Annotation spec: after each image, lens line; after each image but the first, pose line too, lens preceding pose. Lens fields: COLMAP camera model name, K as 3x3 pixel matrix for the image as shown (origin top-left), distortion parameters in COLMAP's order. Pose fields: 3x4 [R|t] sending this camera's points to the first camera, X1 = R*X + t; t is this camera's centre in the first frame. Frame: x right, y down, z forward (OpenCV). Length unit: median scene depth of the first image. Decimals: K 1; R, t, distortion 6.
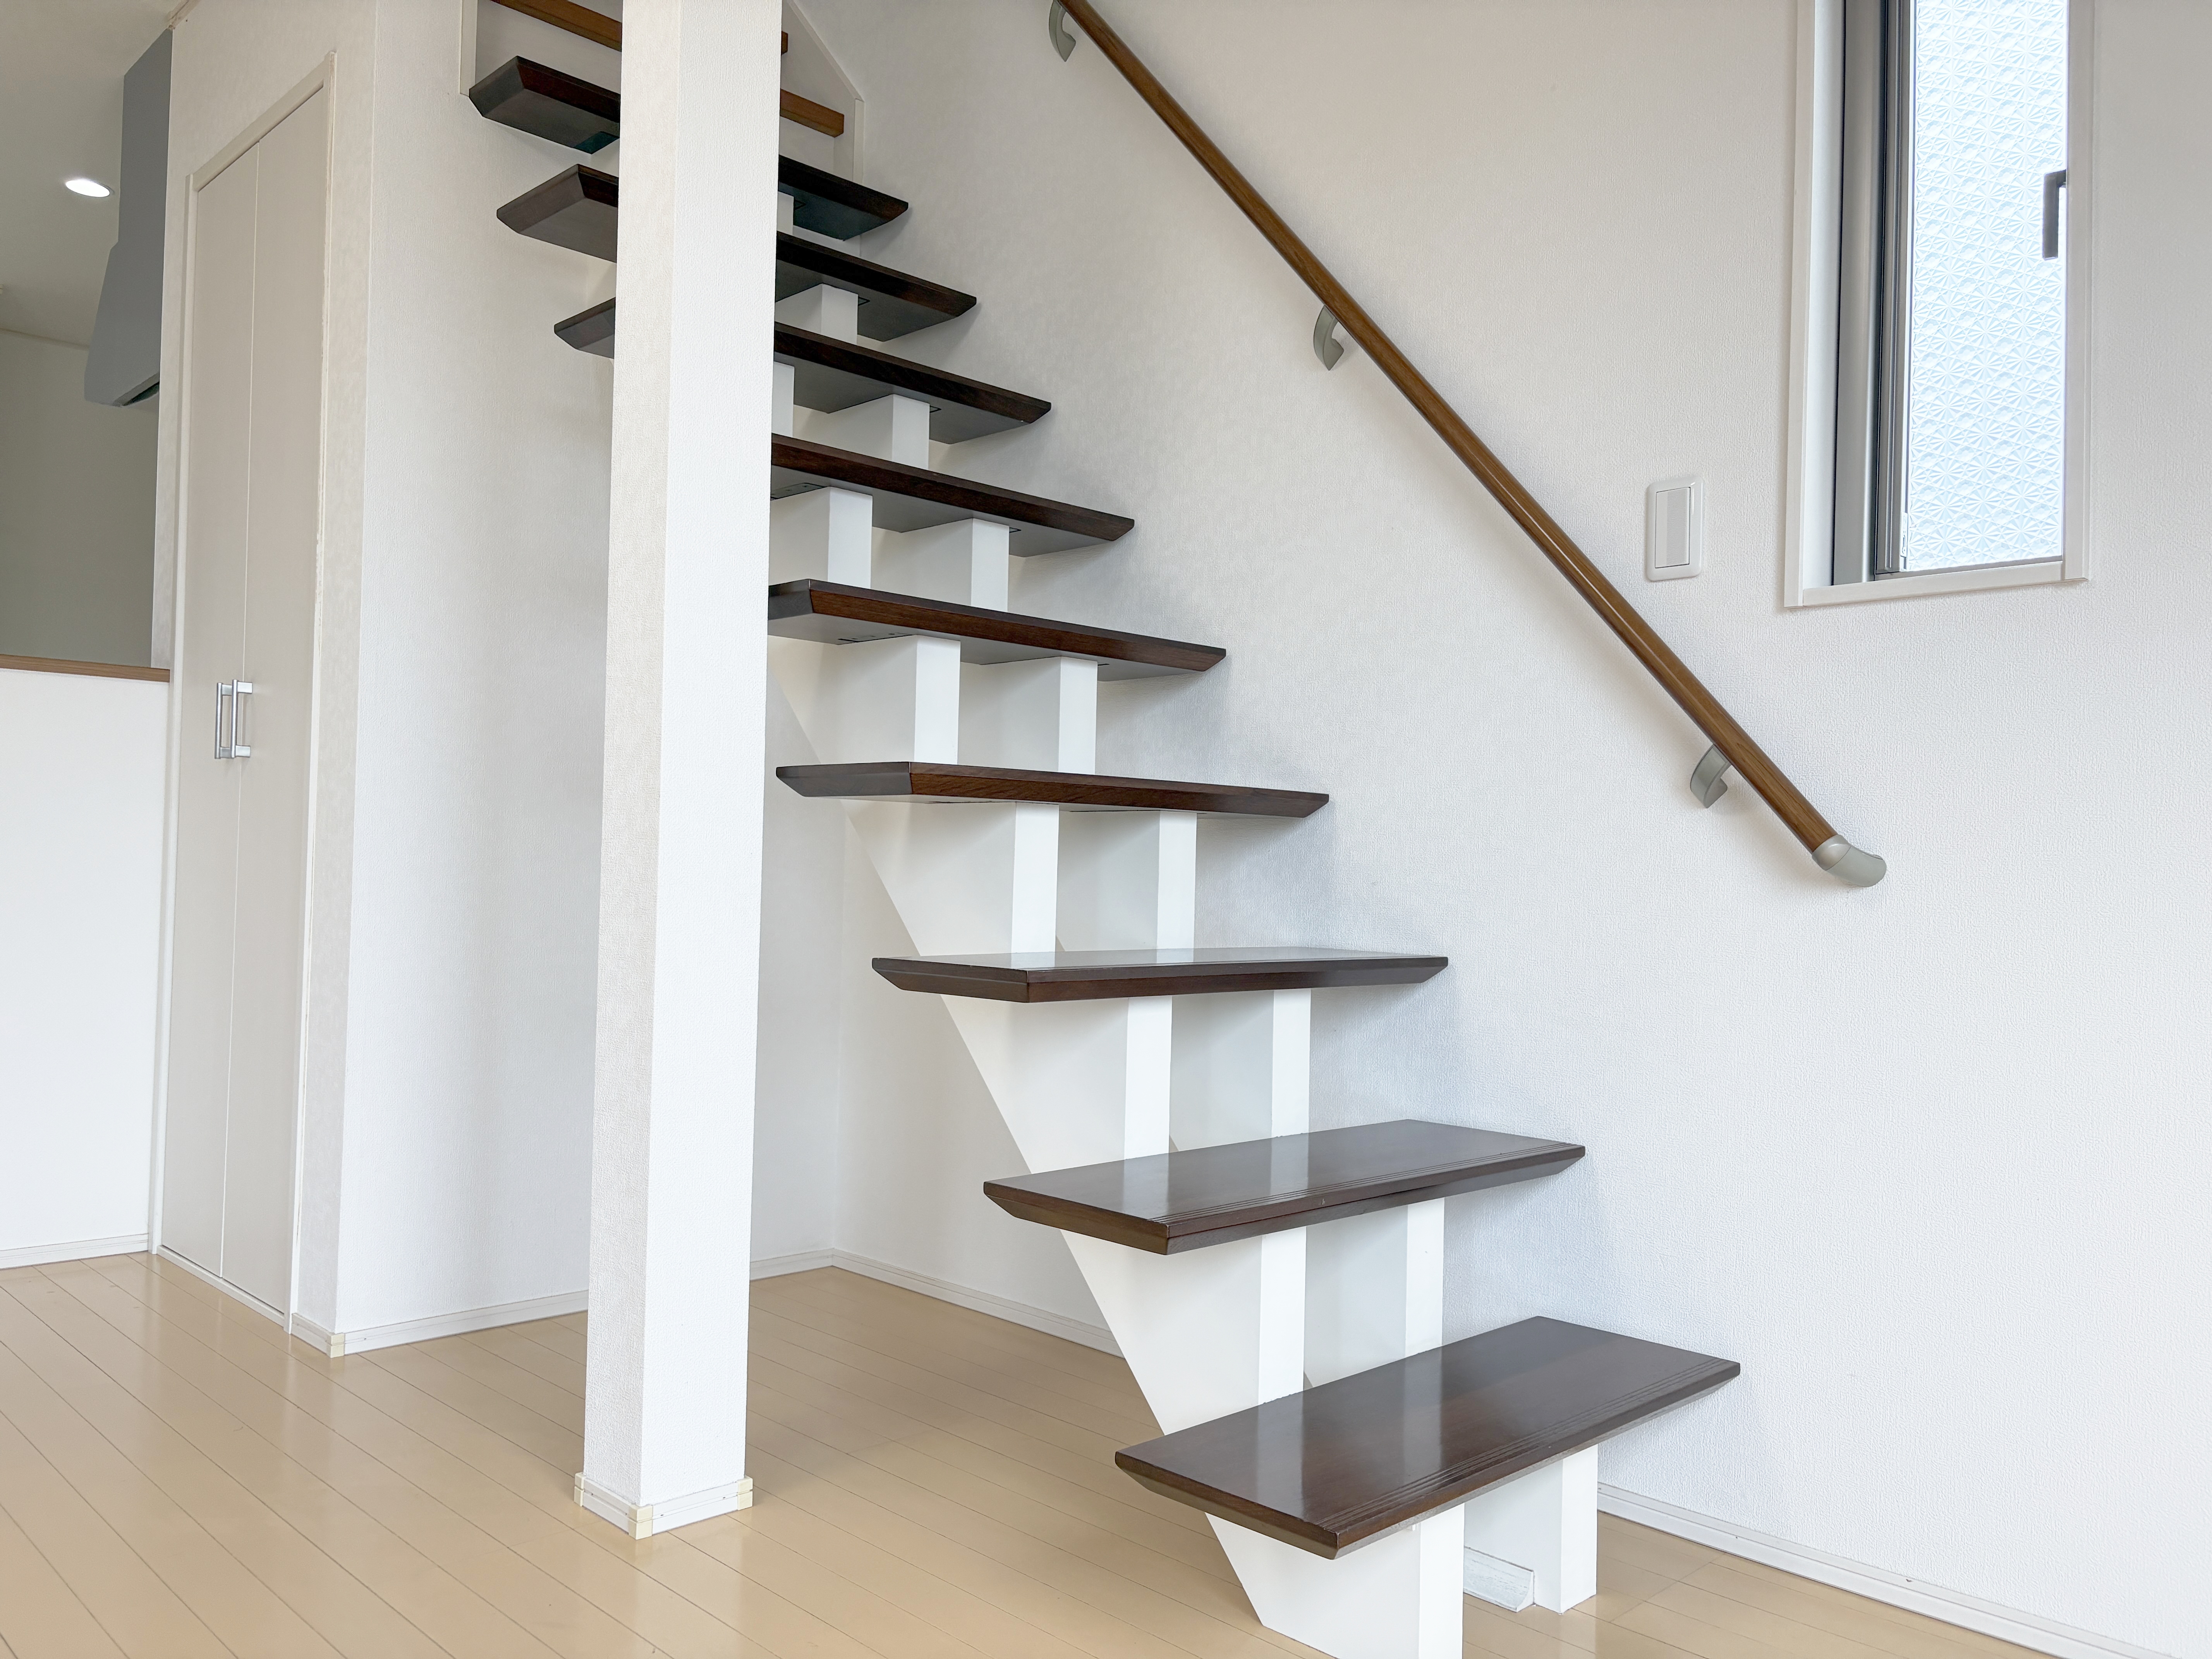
lens RADIAL K [[1673.2, 0, 1103.6], [0, 1673.2, 834.9], [0, 0, 1]] dist [0.003573, 0.000610]
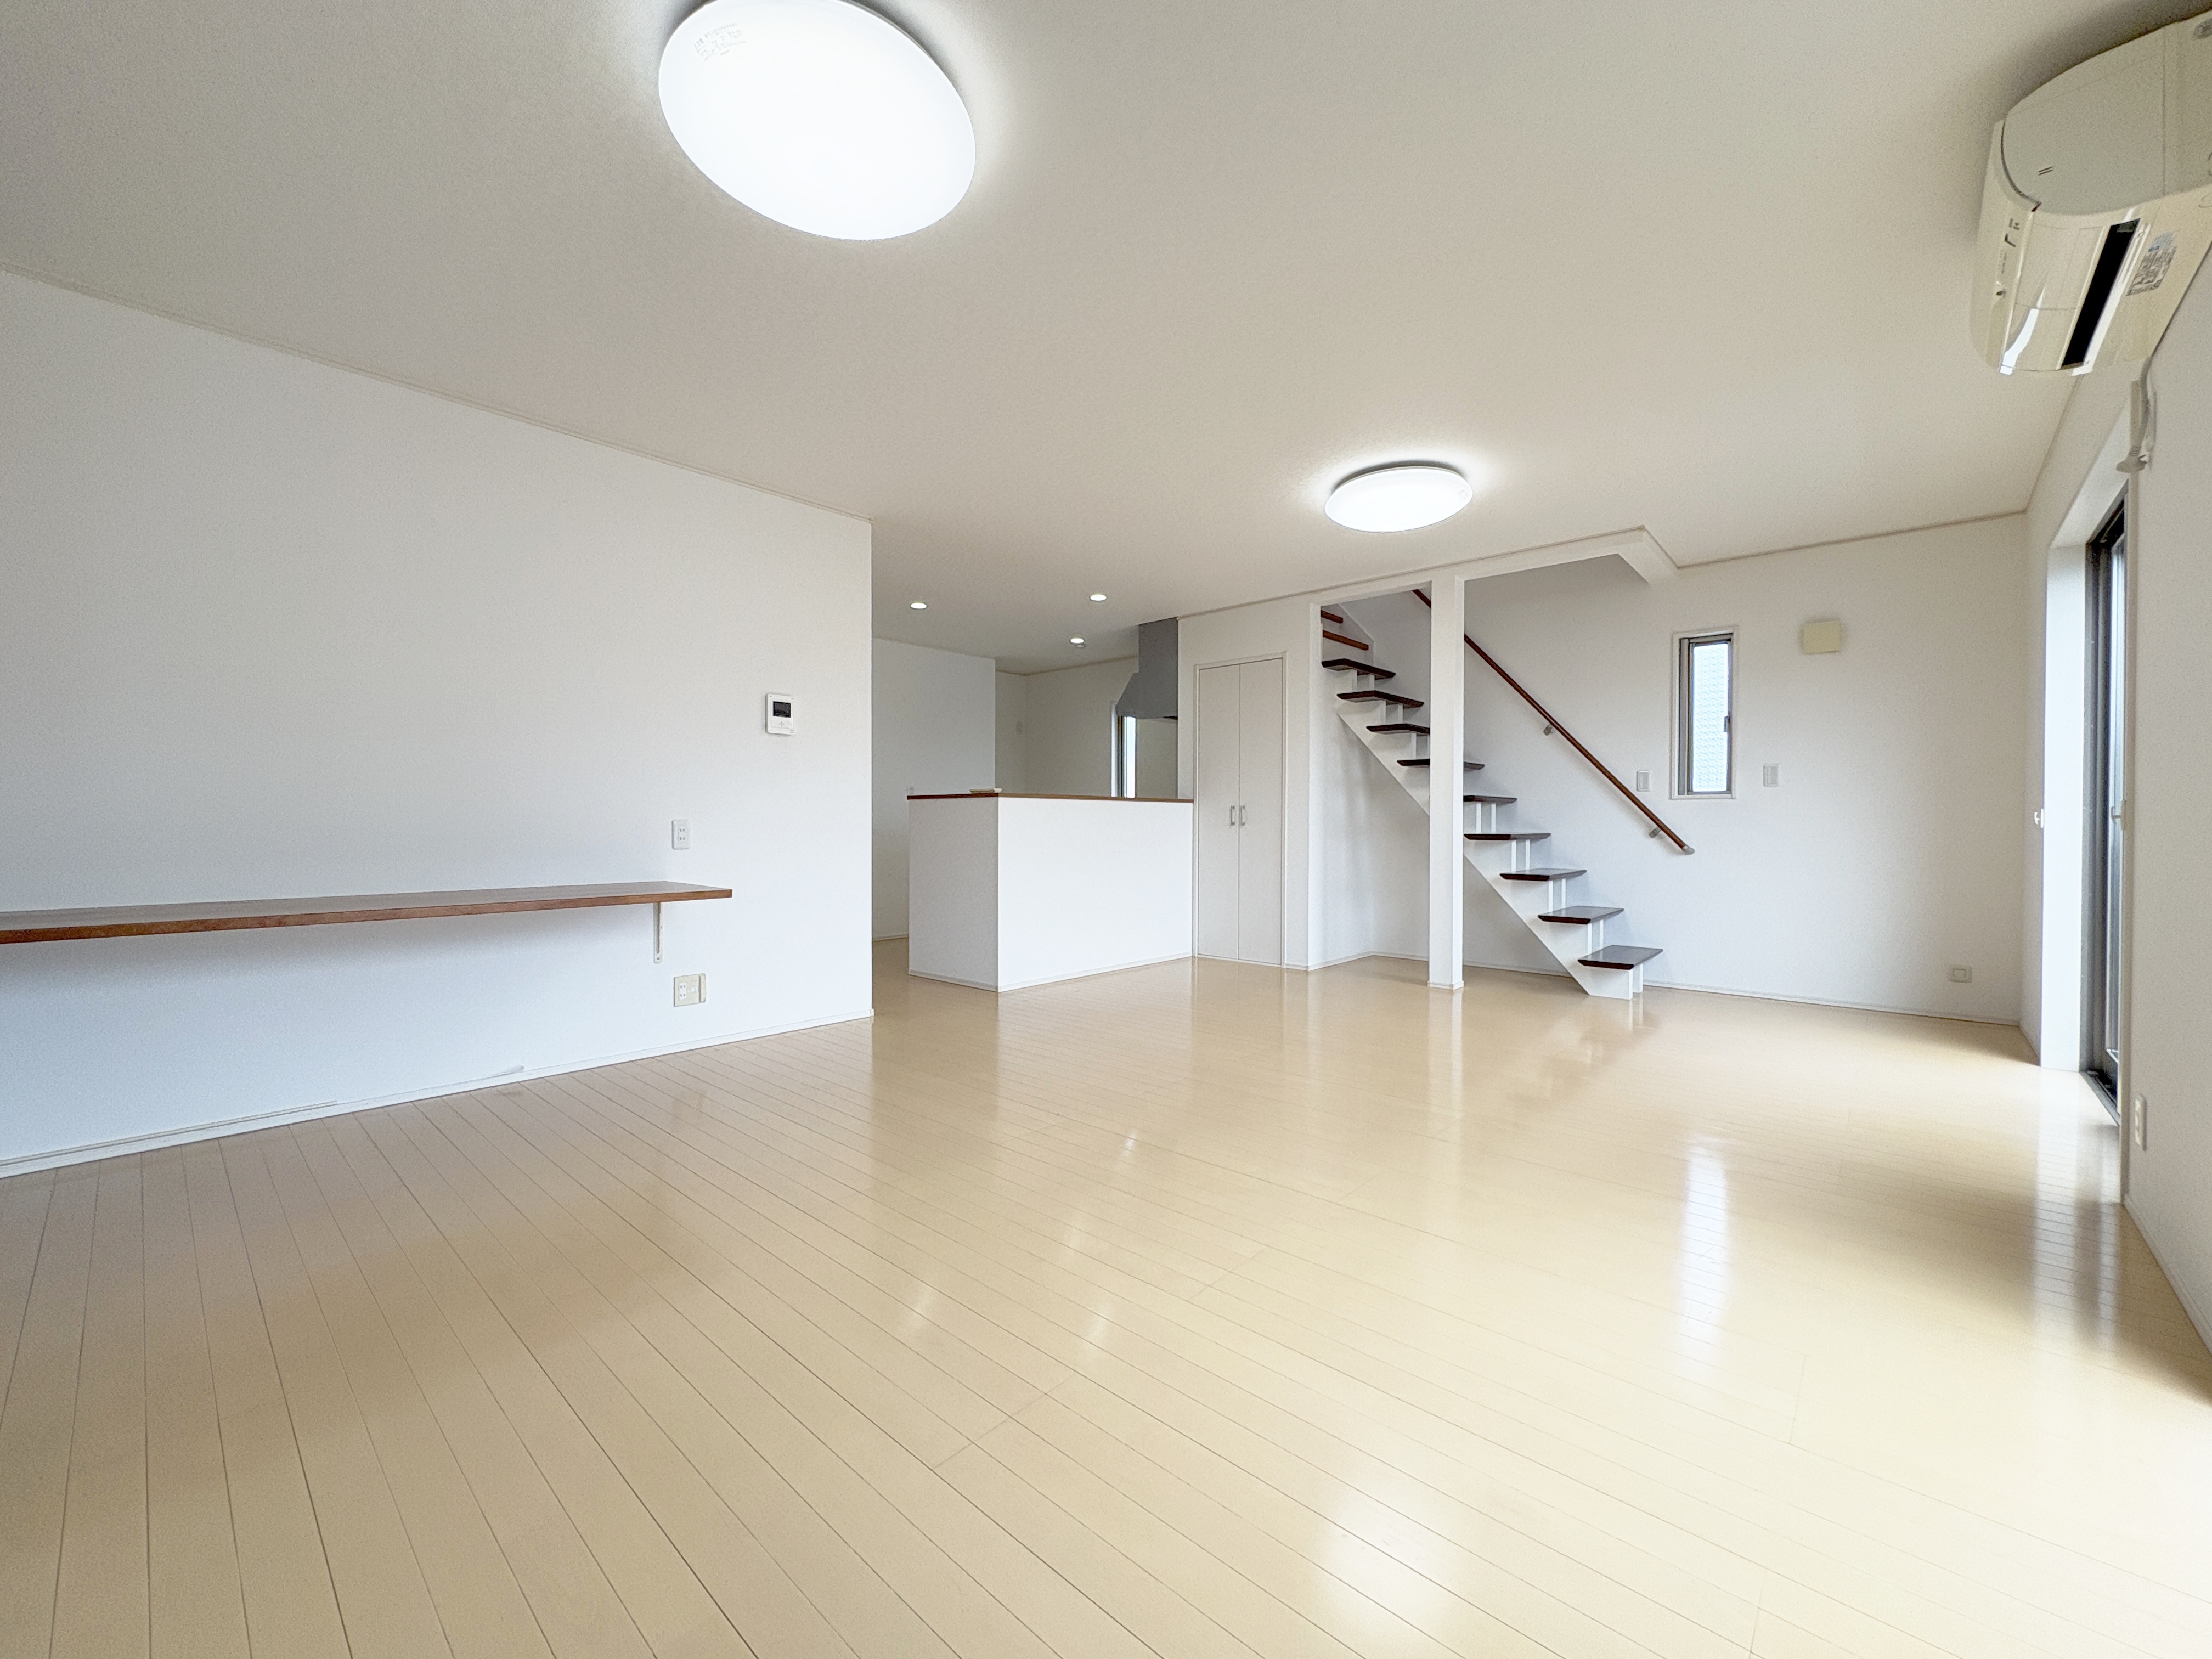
lens RADIAL K [[881.8, 0, 1110.1], [0, 881.8, 824.5], [0, 0, 1]] dist [0.000400, 0.000084]
pose [[0.998055, -0.025140, 0.057038, -1.357150], [0.023437, 0.999265, 0.030337, -0.171363], [-0.057759, -0.028941, 0.997911, -1.467147]]
